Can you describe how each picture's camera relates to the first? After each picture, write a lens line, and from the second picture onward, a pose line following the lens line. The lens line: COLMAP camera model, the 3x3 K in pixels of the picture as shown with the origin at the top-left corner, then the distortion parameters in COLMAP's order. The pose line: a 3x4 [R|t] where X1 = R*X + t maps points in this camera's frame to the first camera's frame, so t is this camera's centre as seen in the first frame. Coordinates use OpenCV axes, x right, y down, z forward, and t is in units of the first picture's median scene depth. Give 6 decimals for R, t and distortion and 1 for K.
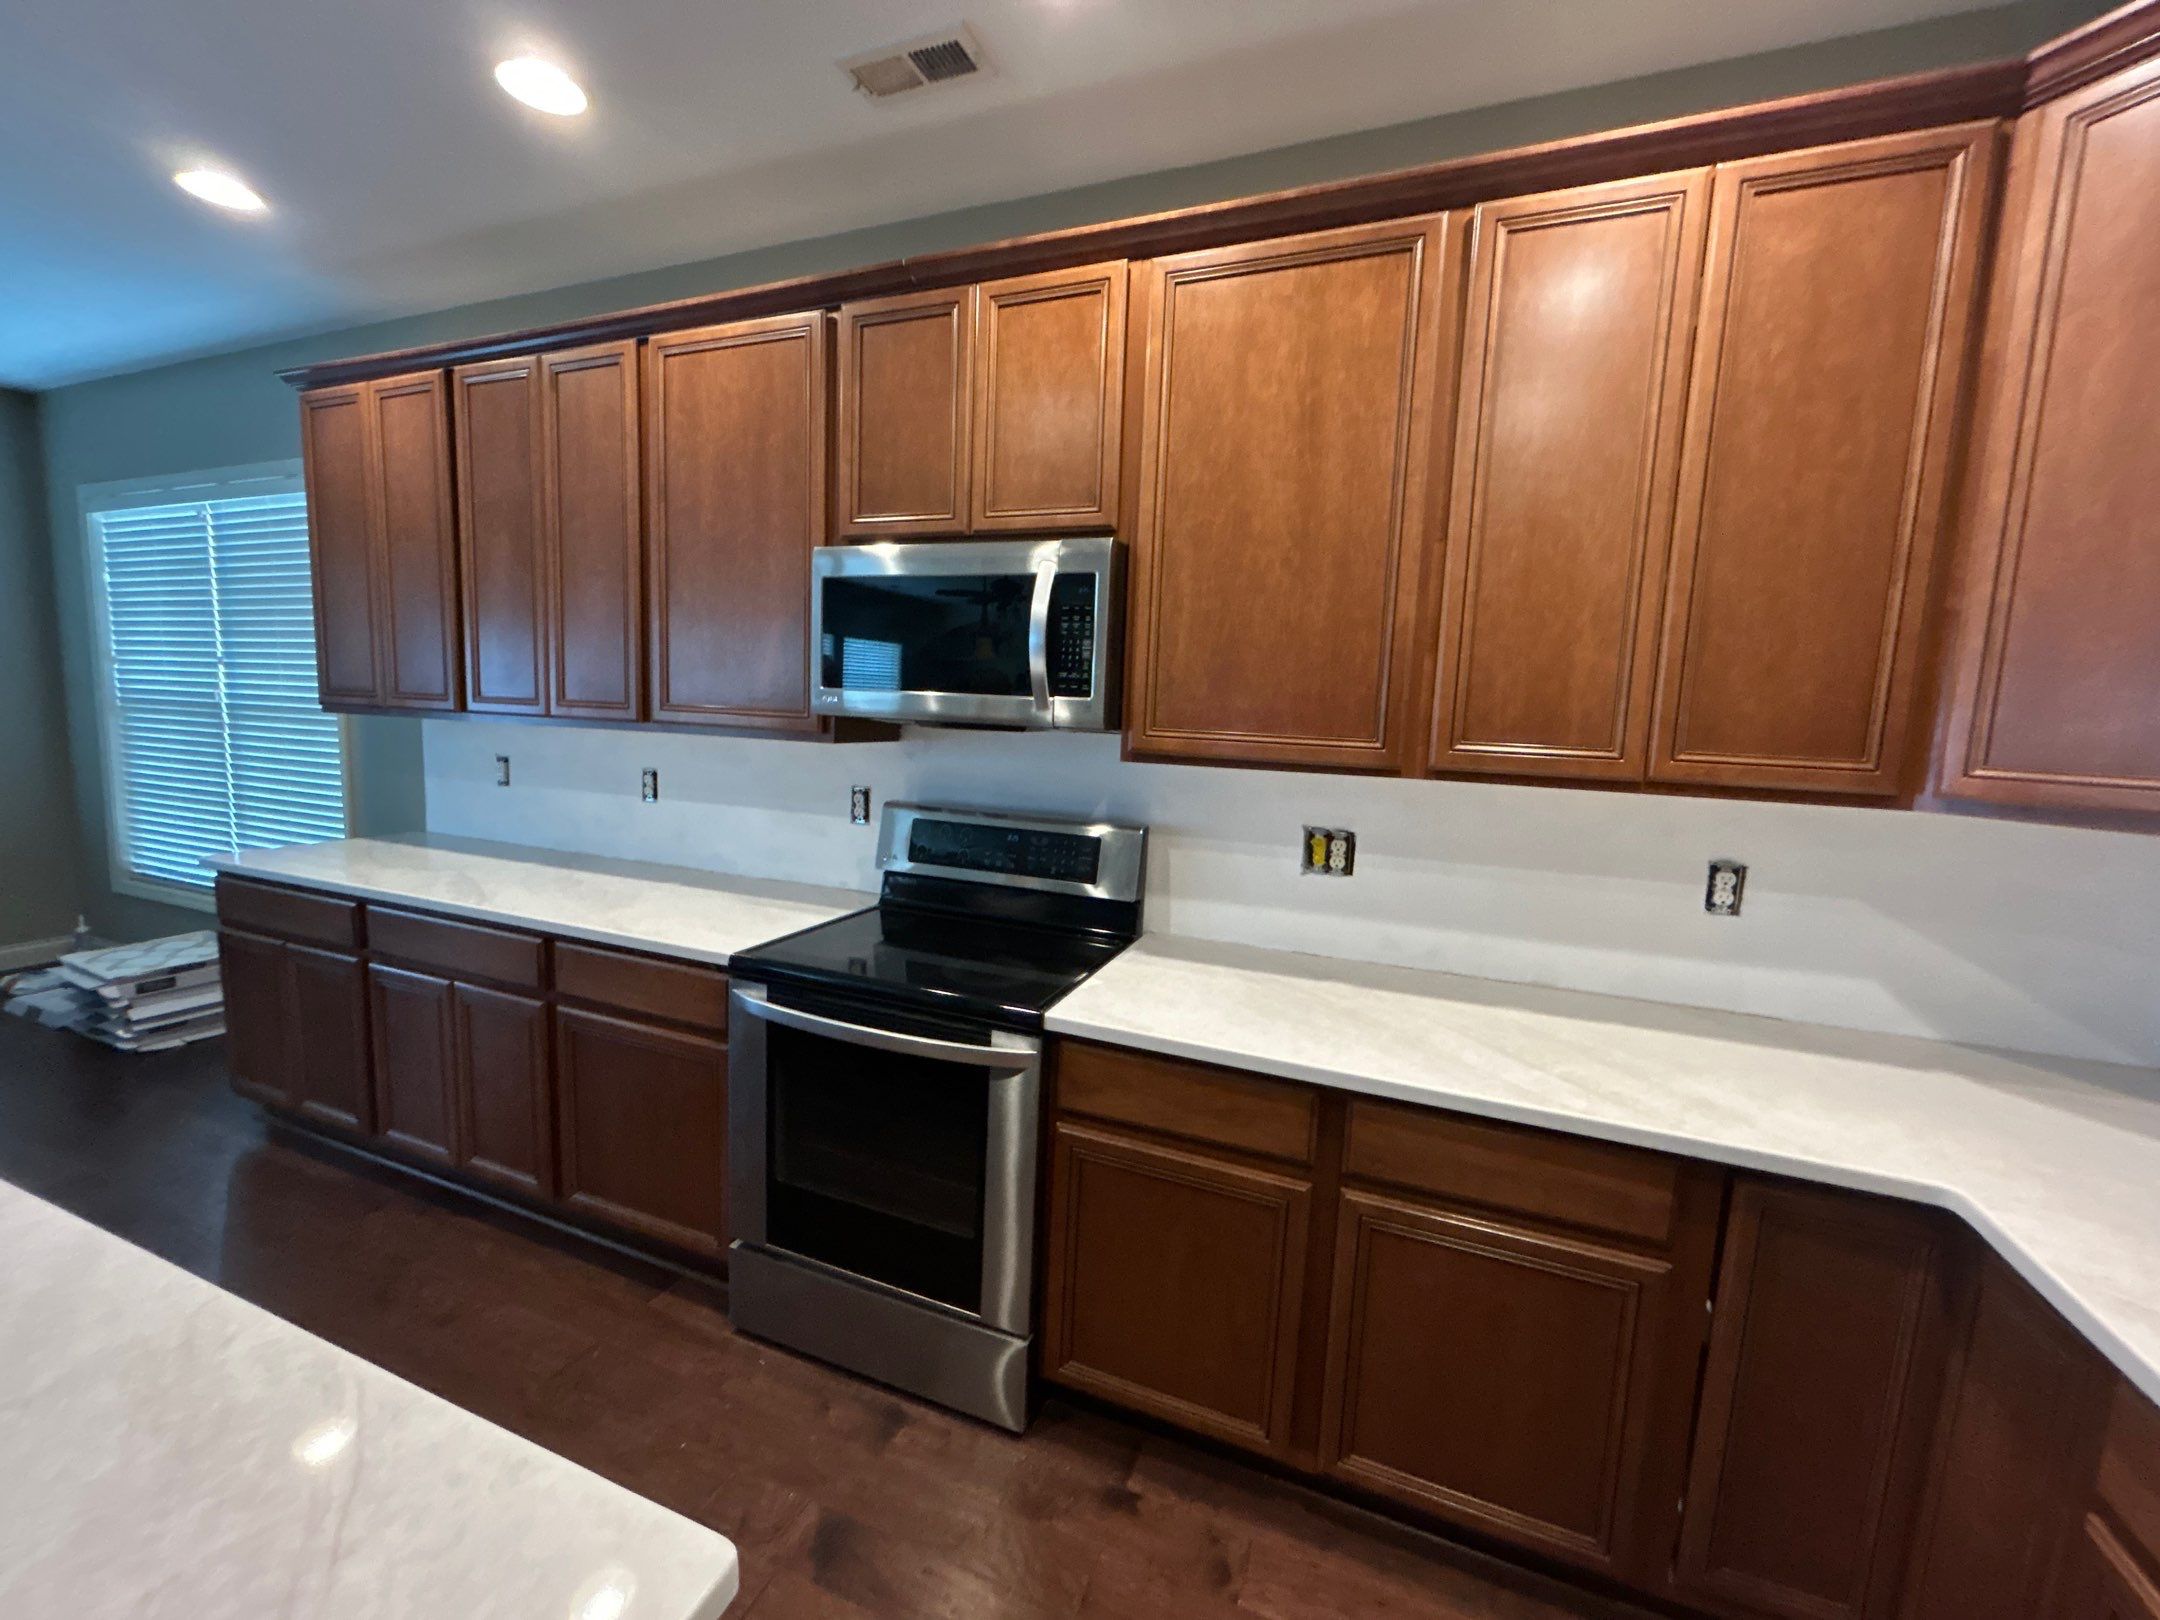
lens RADIAL K [[867.5, 0, 1068.1], [0, 867.5, 800.9], [0, 0, 1]] dist [-0.005192, 0.001213]
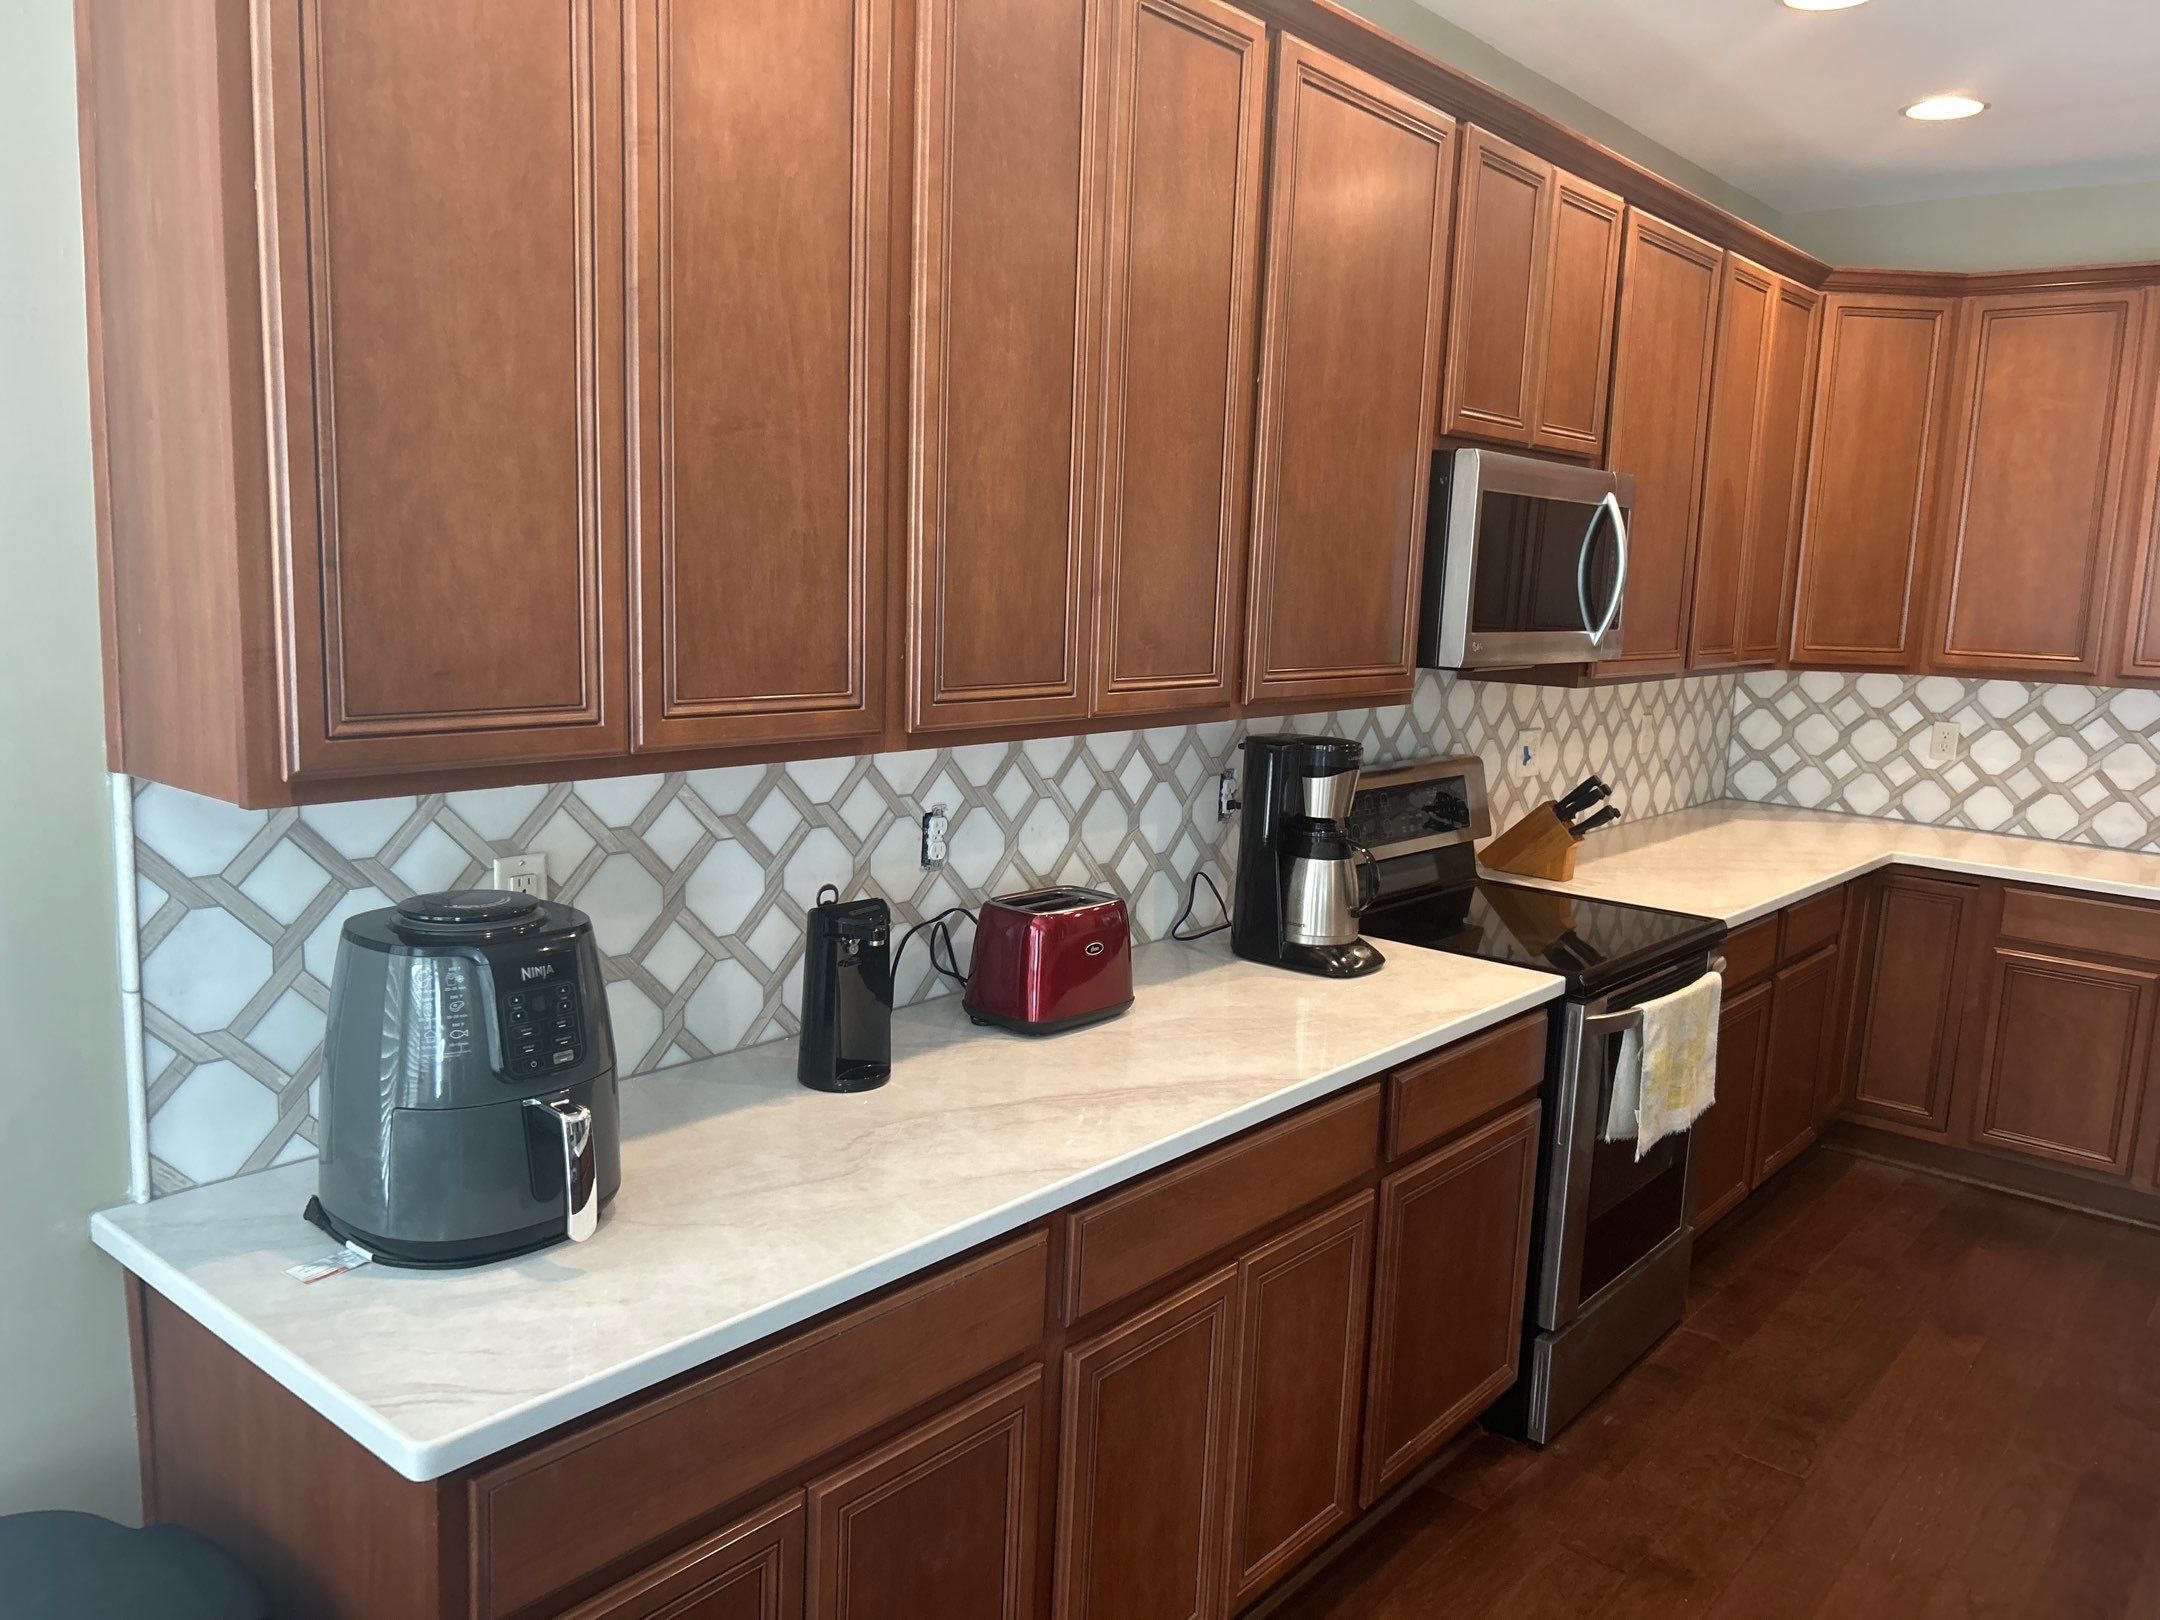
lens RADIAL K [[1620.9, 0, 1069.1], [0, 1620.9, 805.5], [0, 0, 1]] dist [0.038085, -0.041161]
pose [[0.312663, -0.169352, 0.934645, -2.237965], [0.083312, 0.985075, 0.150620, -0.287368], [-0.946204, 0.030774, 0.322105, 1.109479]]
